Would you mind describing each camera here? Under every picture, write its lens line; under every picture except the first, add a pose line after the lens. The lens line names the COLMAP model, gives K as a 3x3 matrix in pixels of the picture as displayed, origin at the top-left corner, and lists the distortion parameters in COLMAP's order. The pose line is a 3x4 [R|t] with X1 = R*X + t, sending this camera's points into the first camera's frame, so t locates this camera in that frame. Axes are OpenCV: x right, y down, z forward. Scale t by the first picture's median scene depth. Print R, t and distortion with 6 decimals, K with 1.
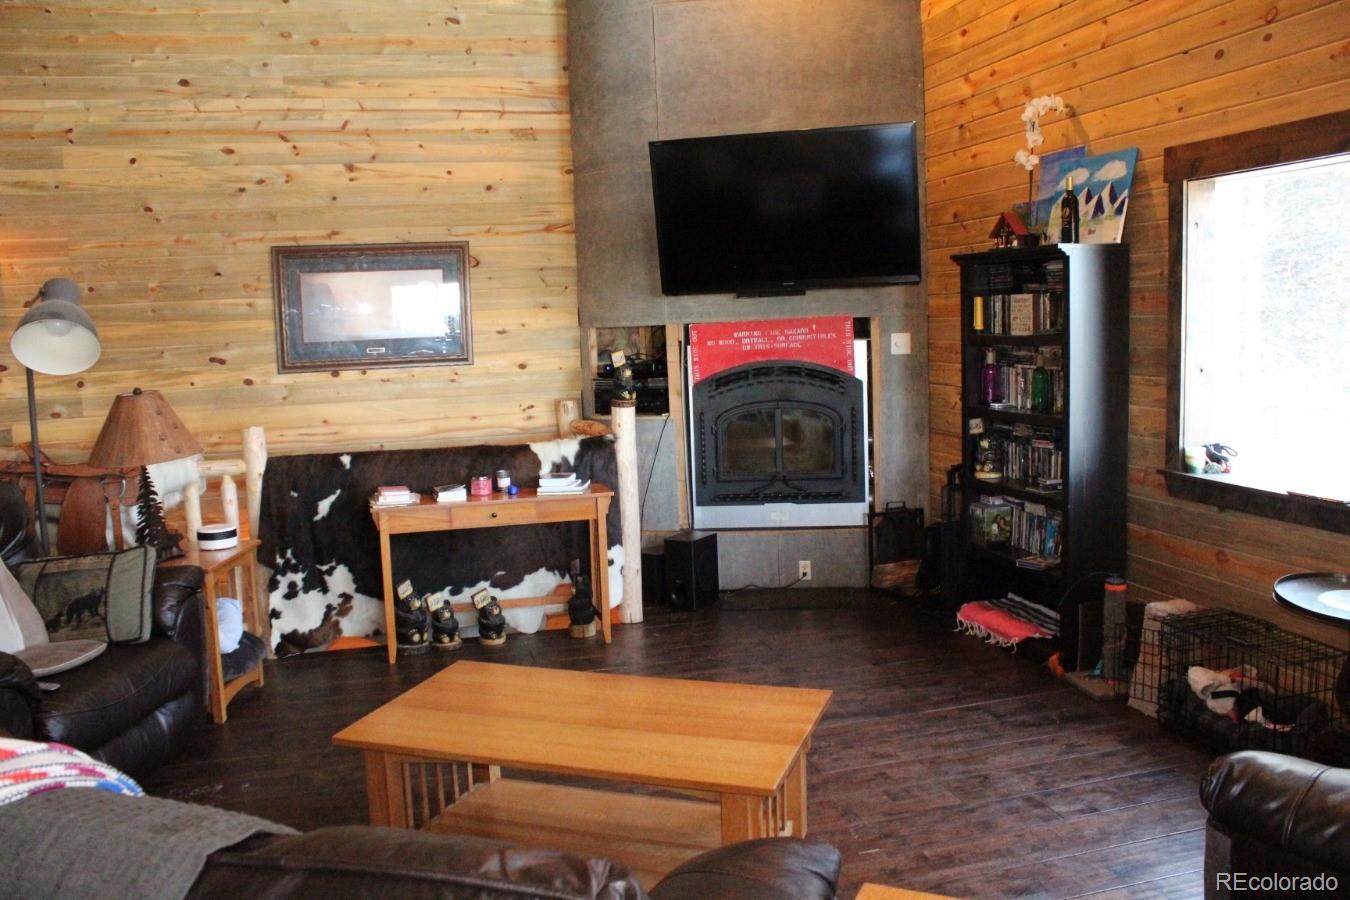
lens RADIAL K [[1119.6, 0, 668.5], [0, 1119.6, 427.9], [0, 0, 1]] dist [-0.169324, 0.154657]
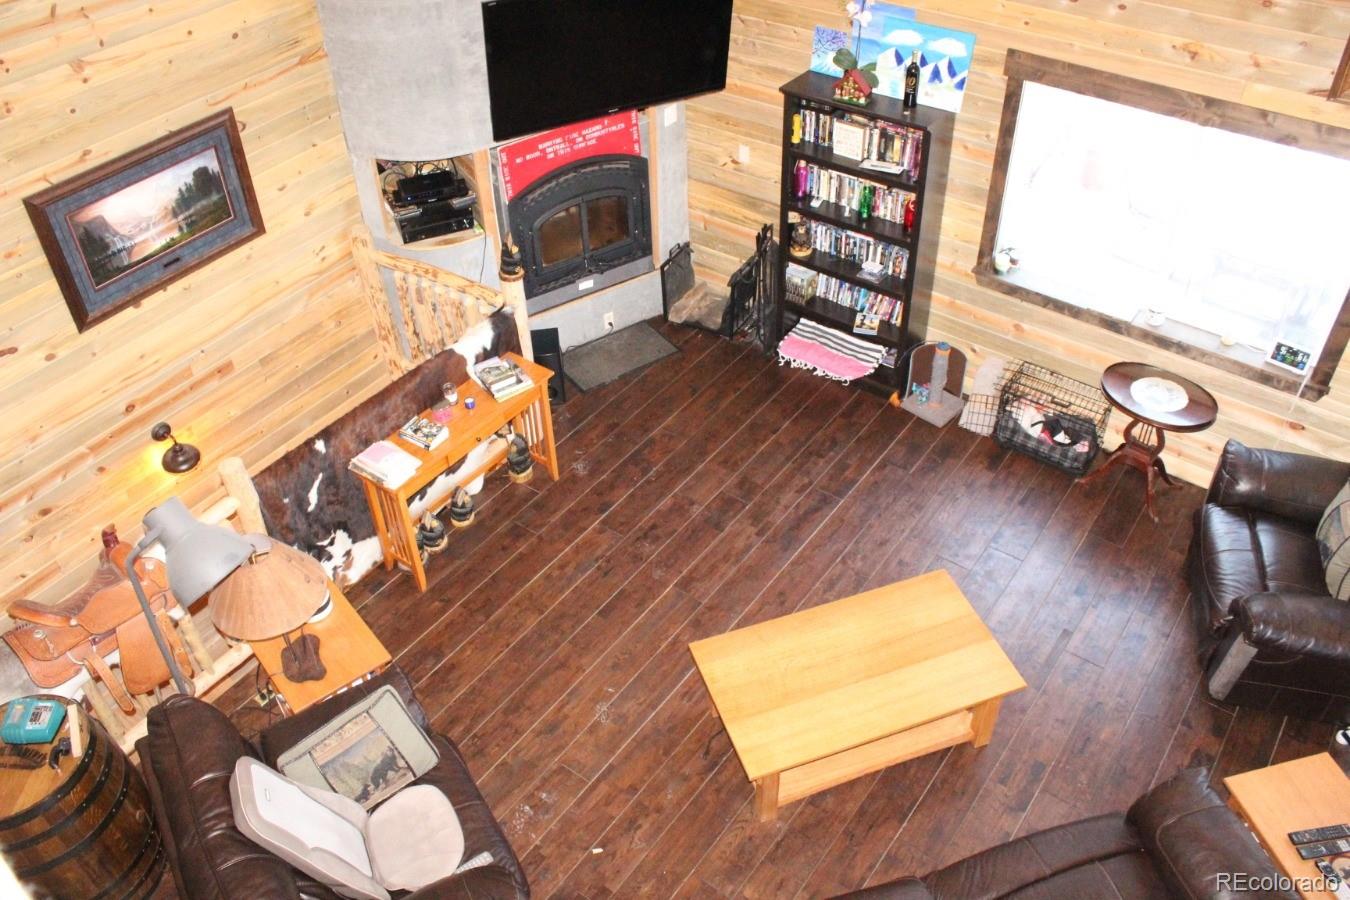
lens RADIAL K [[1119.6, 0, 668.5], [0, 1119.6, 427.9], [0, 0, 1]] dist [-0.169324, 0.154657]
pose [[0.782057, -0.391158, 0.485161, -0.515740], [0.061502, 0.823133, 0.564508, -0.510839], [-0.620164, -0.411639, 0.667794, 0.172106]]
